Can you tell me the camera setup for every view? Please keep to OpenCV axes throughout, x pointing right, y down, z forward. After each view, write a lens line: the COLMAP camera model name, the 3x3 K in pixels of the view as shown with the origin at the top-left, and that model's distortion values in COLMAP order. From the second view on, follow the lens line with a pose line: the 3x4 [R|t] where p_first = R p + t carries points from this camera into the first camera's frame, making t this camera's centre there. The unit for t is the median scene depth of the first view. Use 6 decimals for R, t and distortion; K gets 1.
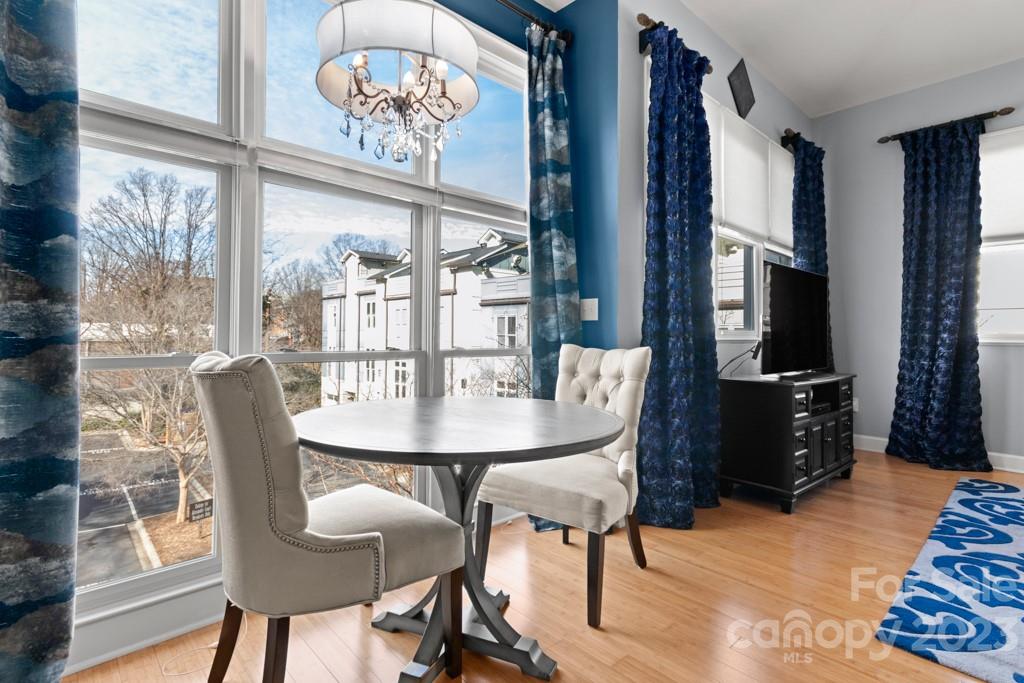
lens RADIAL K [[499.5, 0, 514.6], [0, 499.5, 324.6], [0, 0, 1]] dist [0.004498, 0.001195]
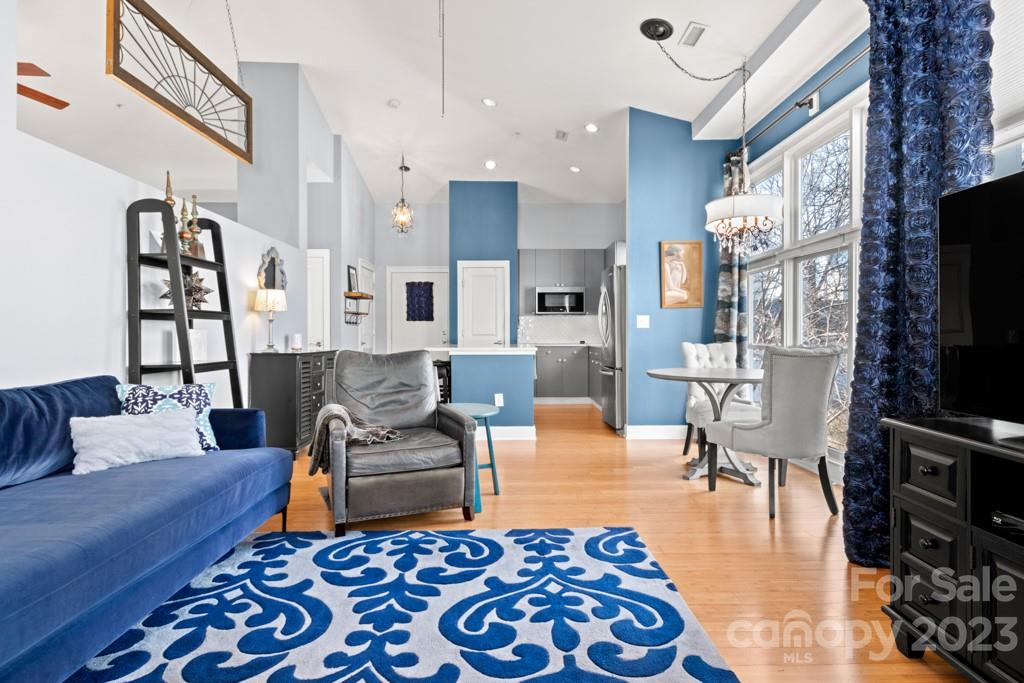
lens RADIAL K [[519.8, 0, 516.1], [0, 519.8, 334.5], [0, 0, 1]] dist [0.000044, -0.000600]
pose [[-0.673319, -0.005912, -0.739329, 0.939538], [0.011775, 0.999755, -0.018718, 0.018279], [0.739259, -0.021309, -0.673085, 0.792790]]
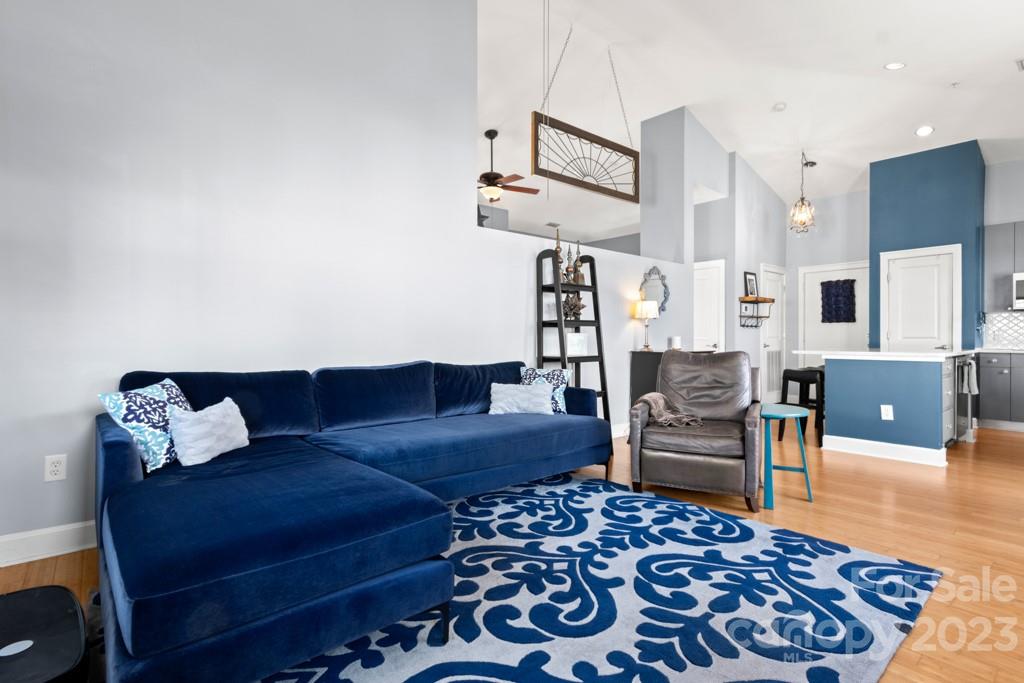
lens RADIAL K [[498.8, 0, 513.0], [0, 498.8, 338.6], [0, 0, 1]] dist [0.014204, 0.001220]
pose [[-0.998697, -0.007333, 0.050507, 0.761553], [-0.008238, 0.999809, -0.017737, 0.022501], [-0.050367, -0.018130, -0.998566, 1.020503]]
